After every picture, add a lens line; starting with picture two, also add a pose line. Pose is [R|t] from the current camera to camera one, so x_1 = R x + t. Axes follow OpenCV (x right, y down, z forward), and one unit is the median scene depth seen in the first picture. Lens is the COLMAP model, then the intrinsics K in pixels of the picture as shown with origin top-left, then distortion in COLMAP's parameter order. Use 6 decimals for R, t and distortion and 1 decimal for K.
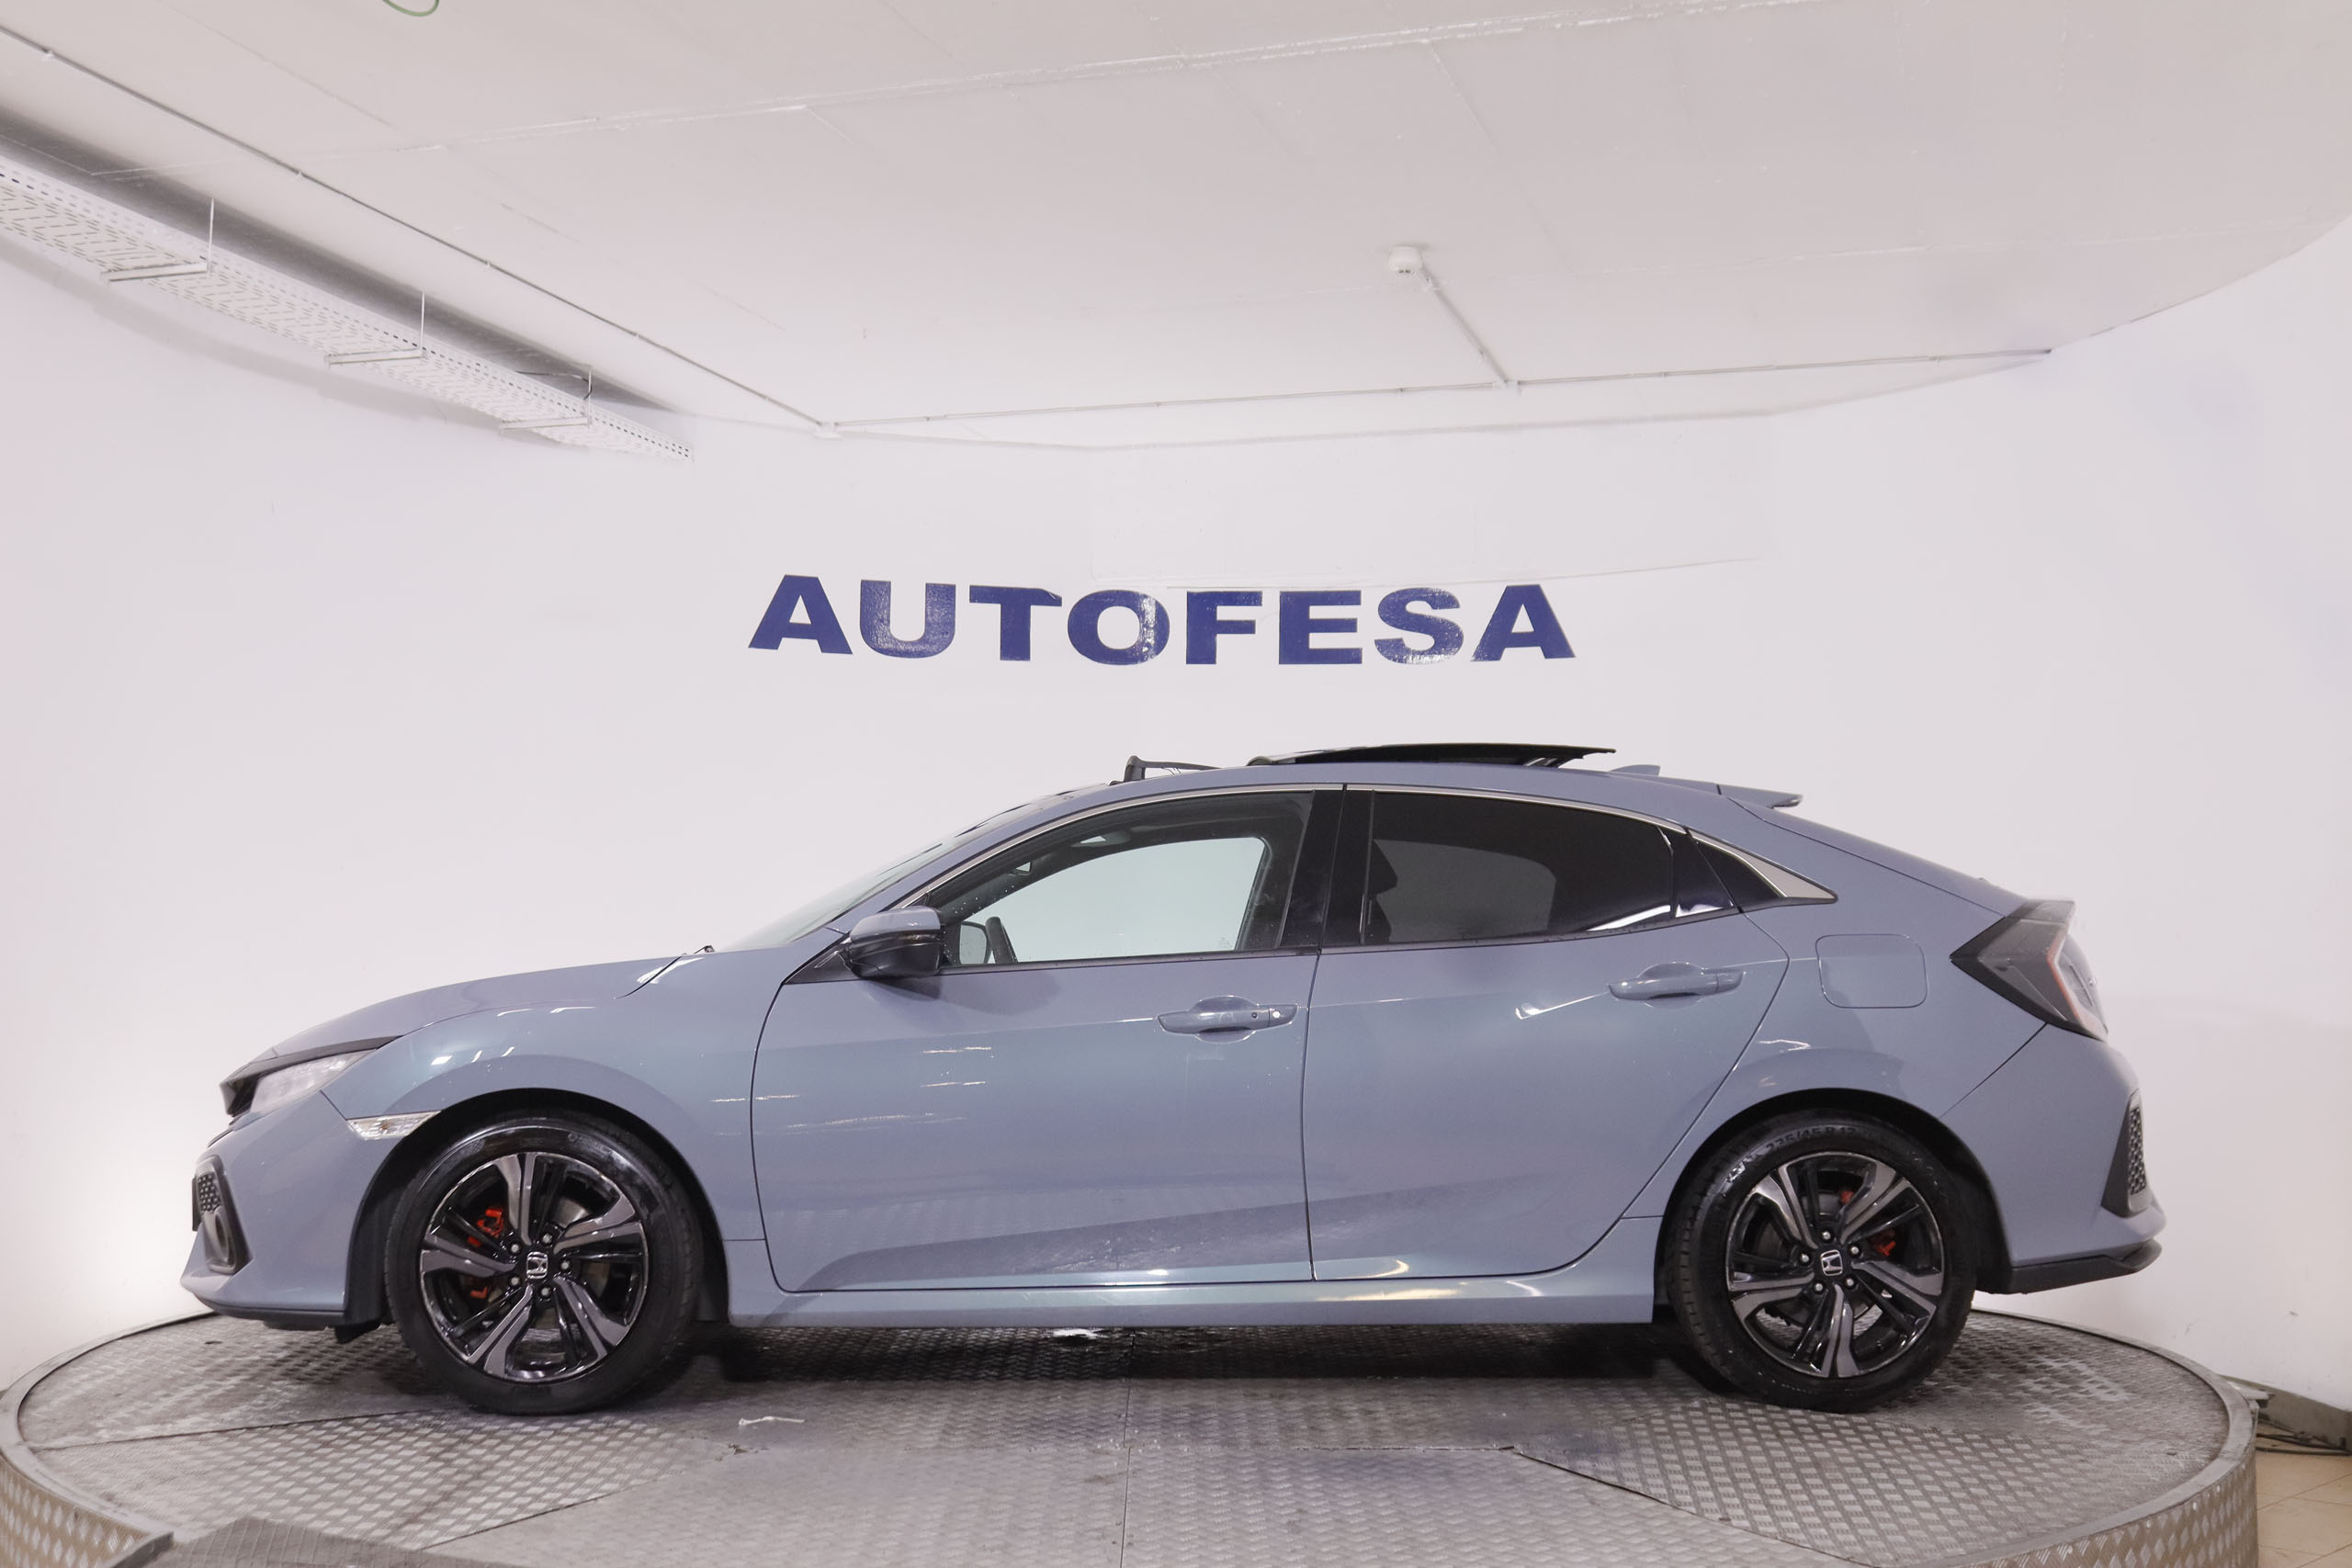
lens RADIAL K [[2571.9, 0, 1190.0], [0, 2571.9, 767.0], [0, 0, 1]] dist [-0.023227, 0.000000]
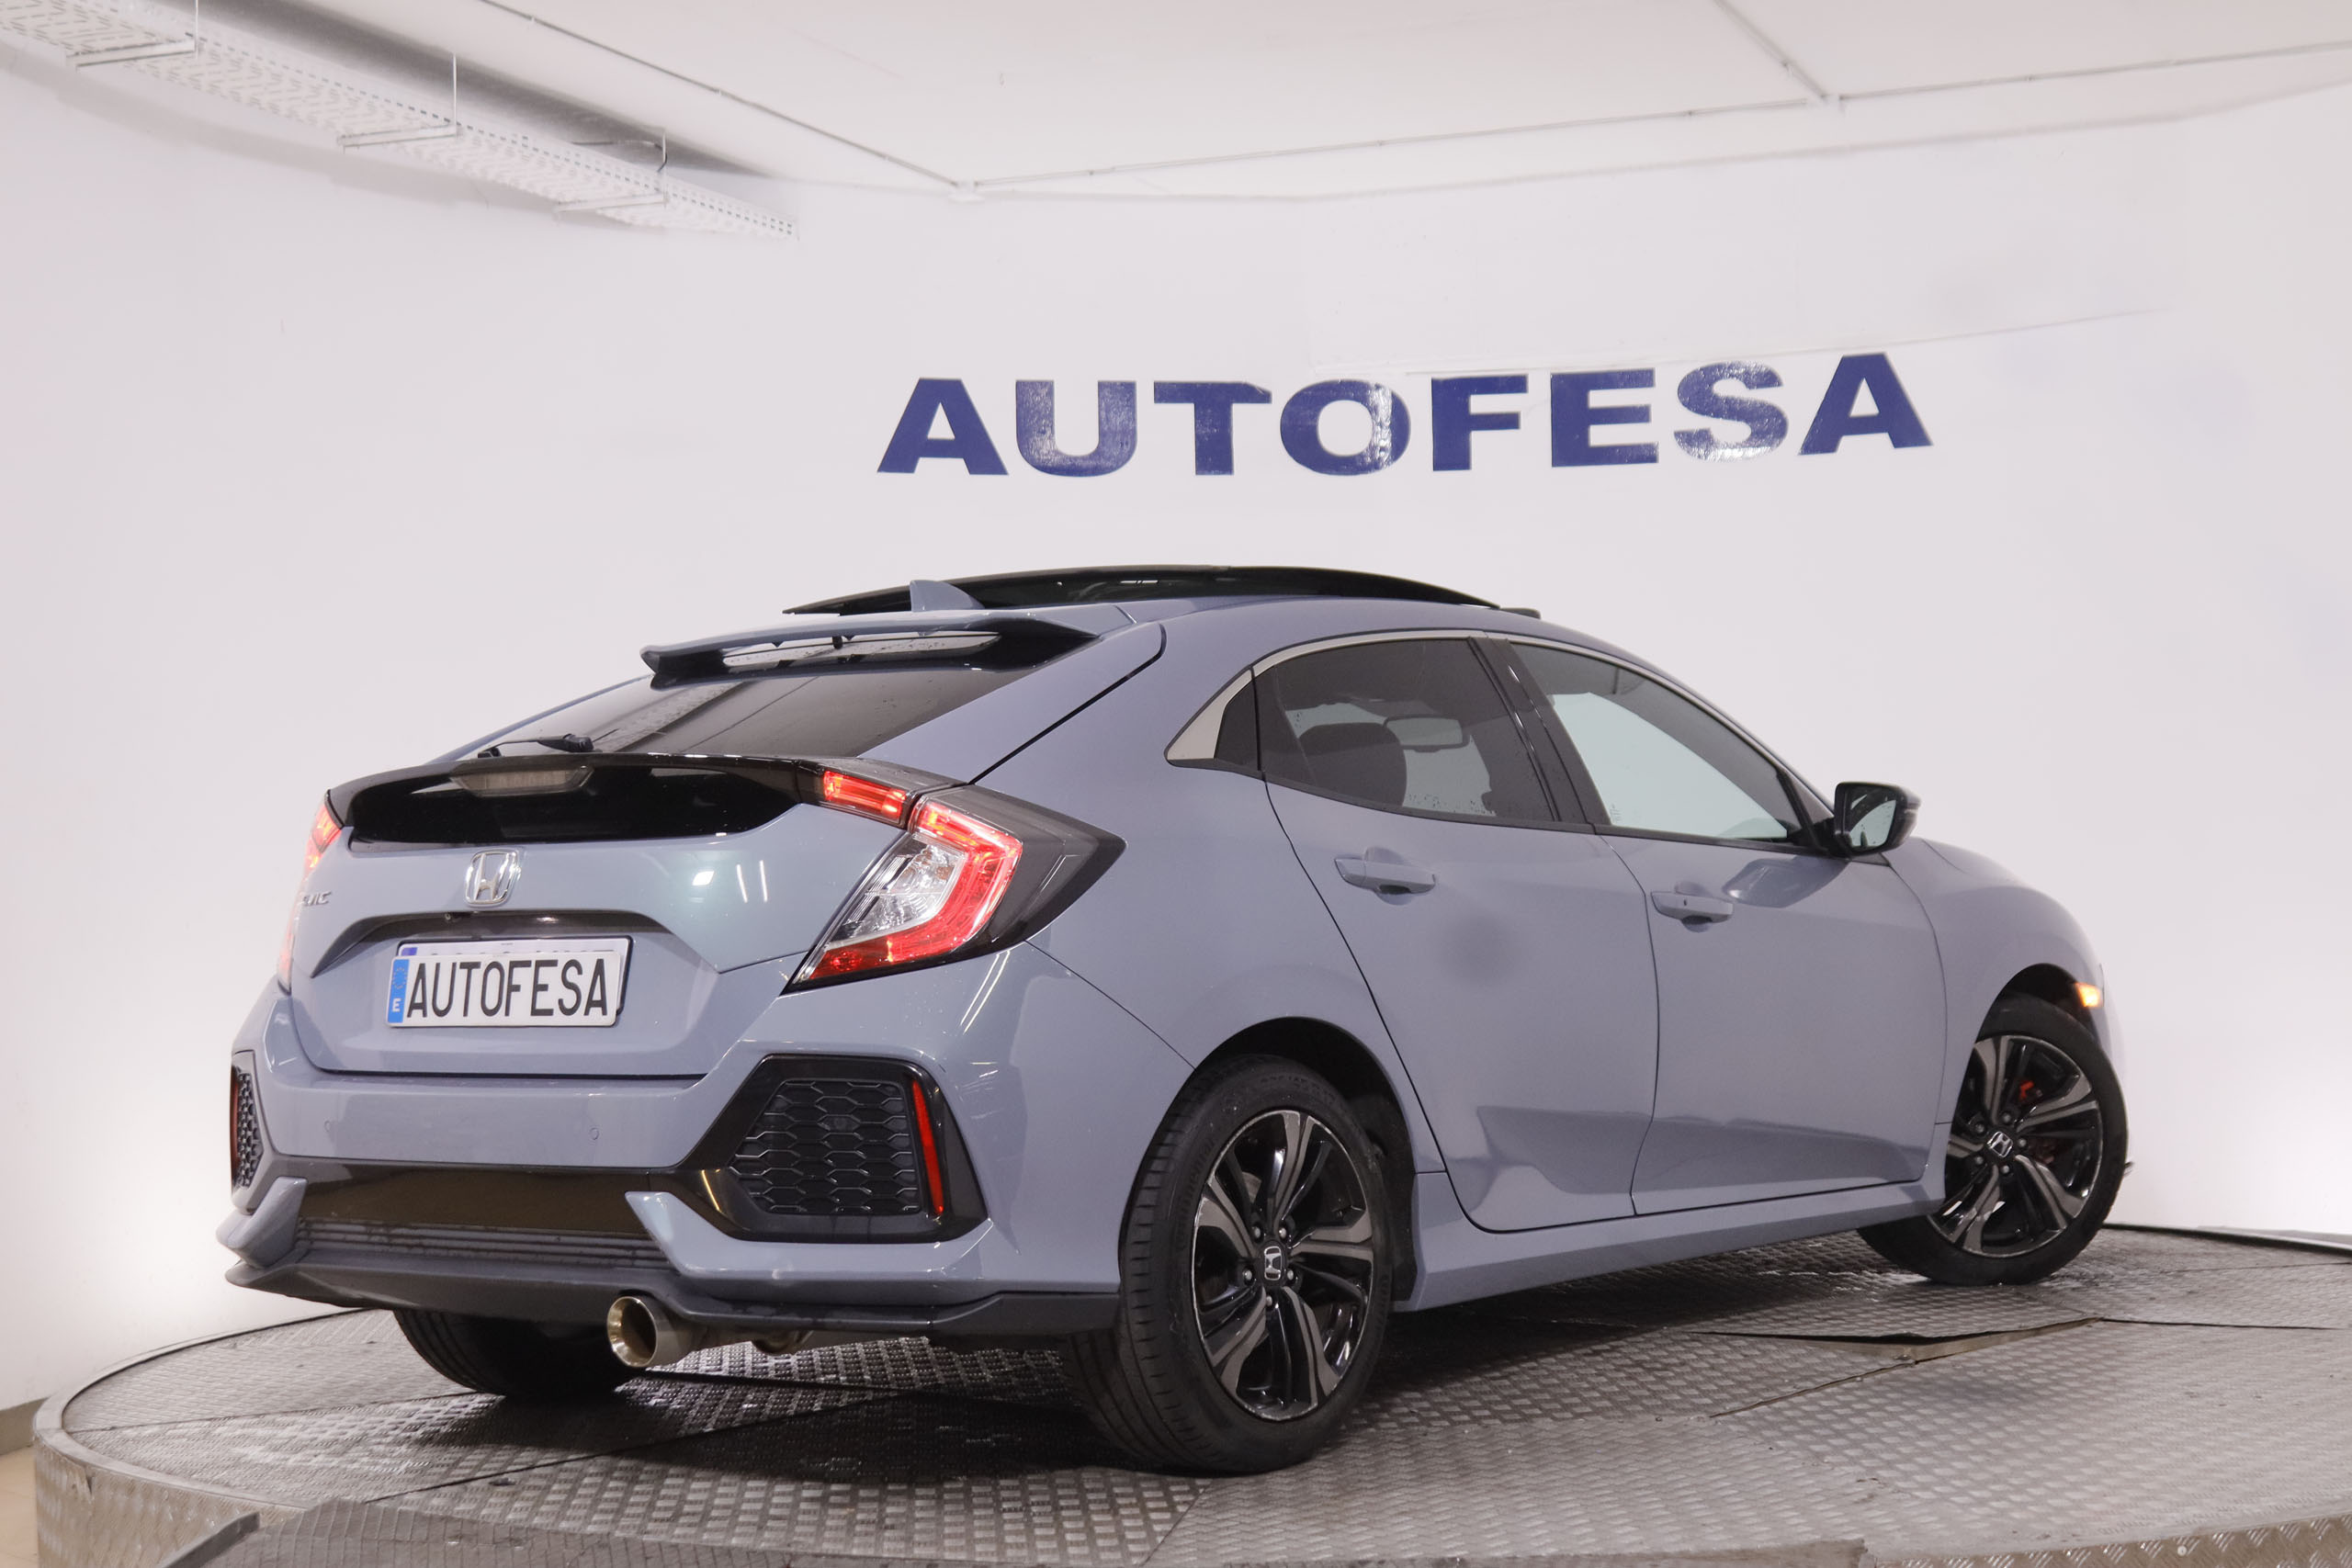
lens RADIAL K [[3619.2, 0, 1237.0], [0, 3619.2, 772.7], [0, 0, 1]] dist [0.009157, 0.000000]
pose [[0.995970, -0.029164, -0.084814, 0.031709], [0.034005, 0.997840, 0.056205, -0.013285], [0.082991, -0.058862, 0.994810, -0.110127]]
